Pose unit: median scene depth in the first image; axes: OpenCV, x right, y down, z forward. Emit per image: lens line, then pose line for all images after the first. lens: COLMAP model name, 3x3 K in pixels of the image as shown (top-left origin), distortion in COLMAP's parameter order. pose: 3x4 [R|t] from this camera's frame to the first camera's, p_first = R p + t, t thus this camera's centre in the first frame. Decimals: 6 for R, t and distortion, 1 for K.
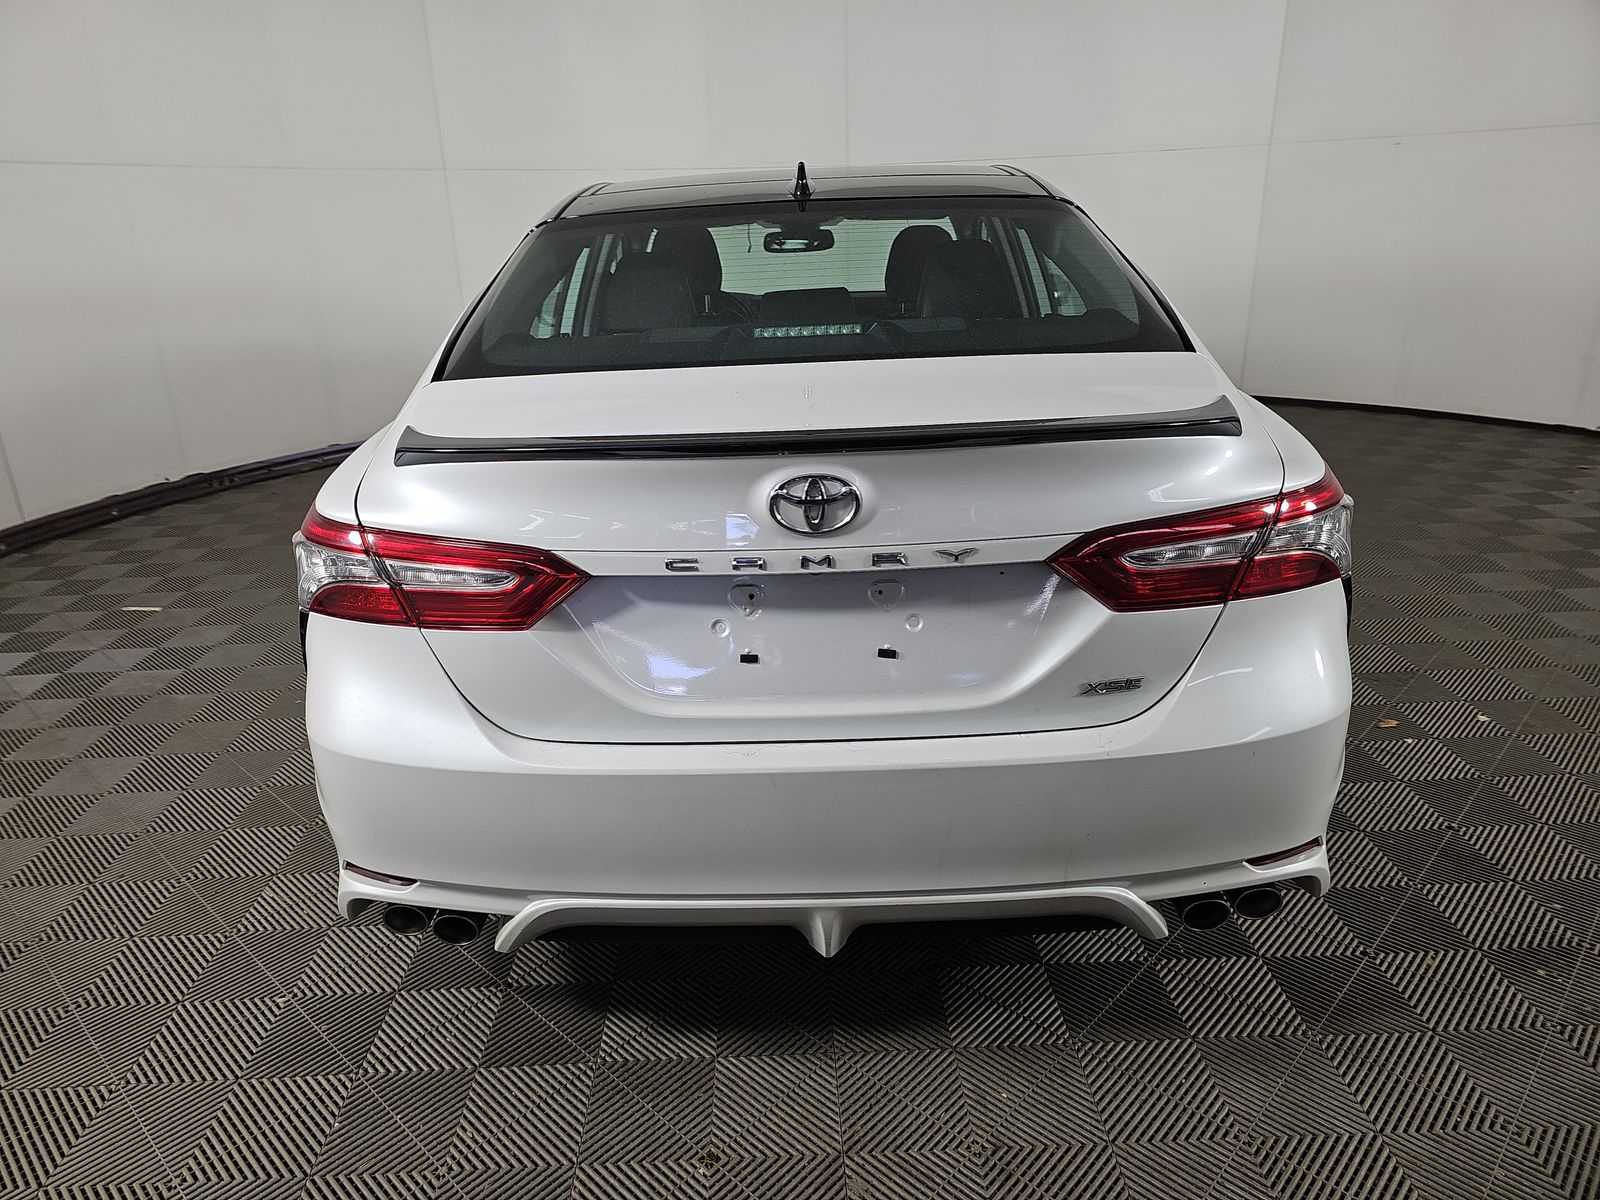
lens RADIAL K [[1104.3, 0, 704.3], [0, 1104.3, 597.7], [0, 0, 1]] dist [0.001318, -0.000143]
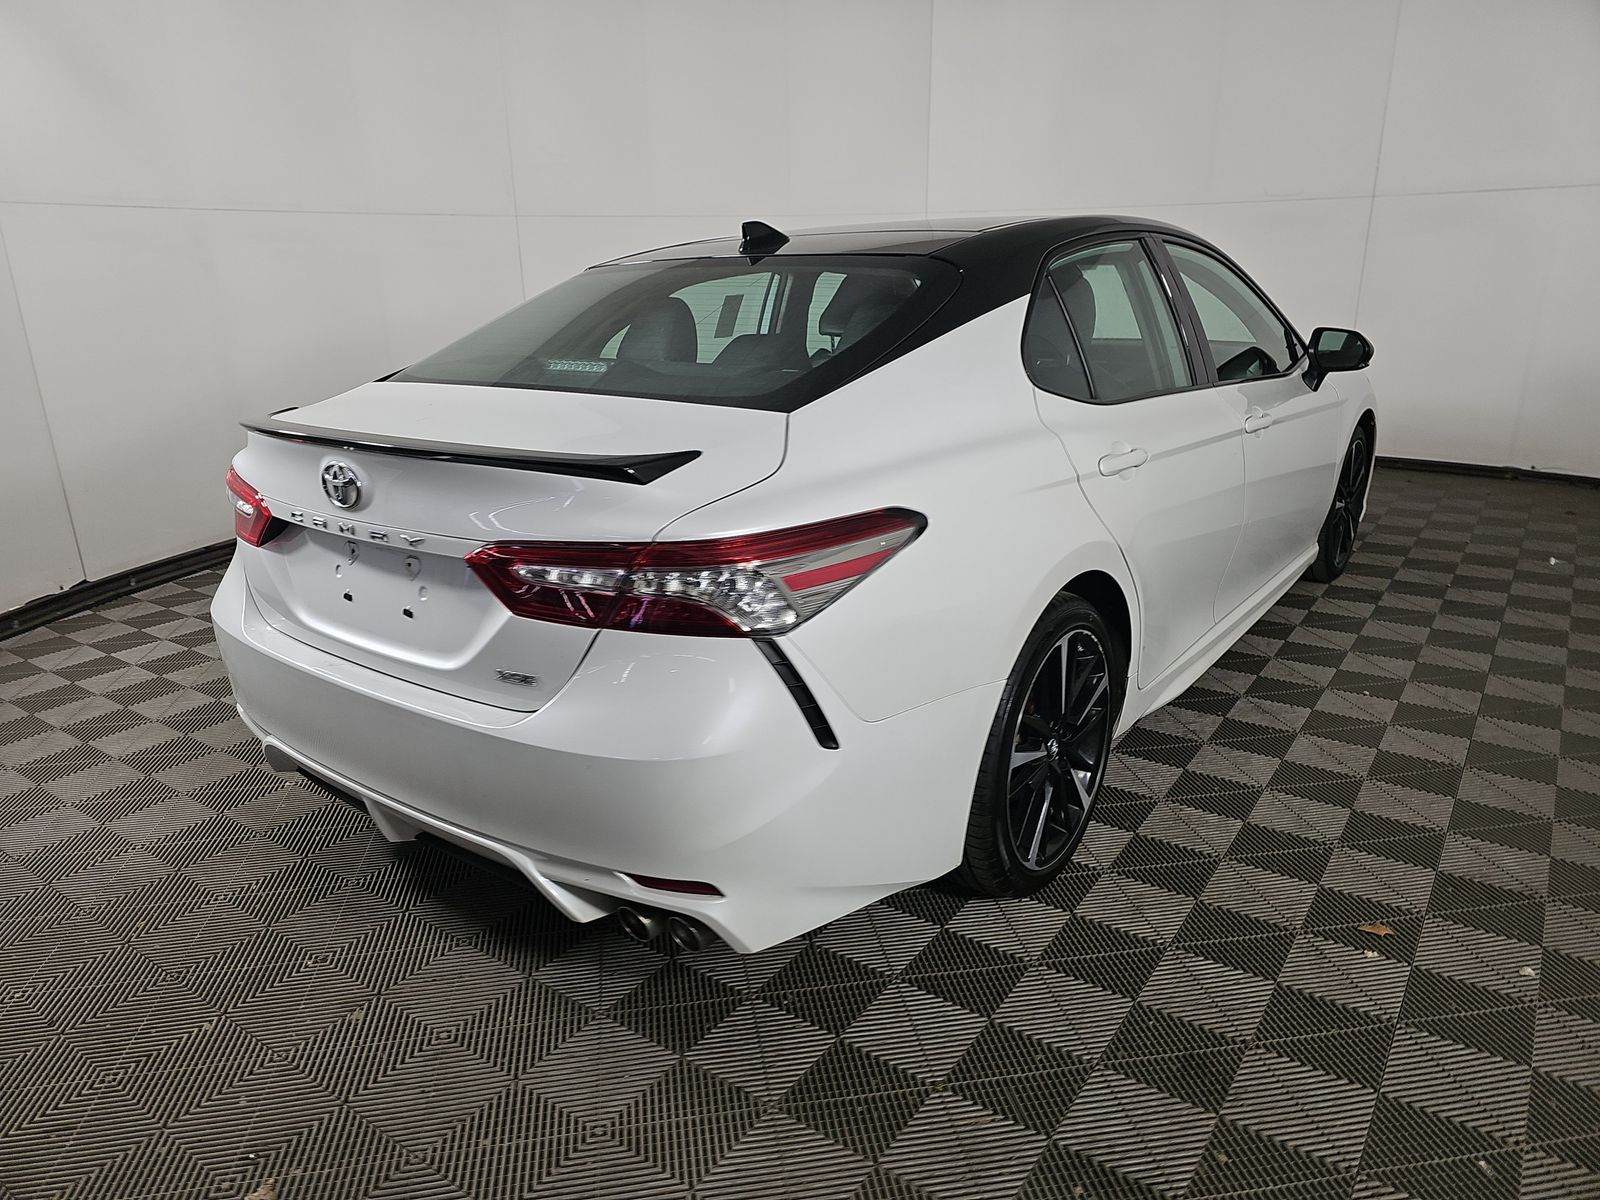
lens RADIAL K [[1062.8, 0, 741.4], [0, 1062.8, 601.0], [0, 0, 1]] dist [-0.000811, -0.002148]
pose [[0.793423, 0.193725, -0.577018, 1.190747], [-0.201546, 0.978137, 0.051261, -0.105458], [0.574334, 0.075624, 0.815121, 0.211496]]
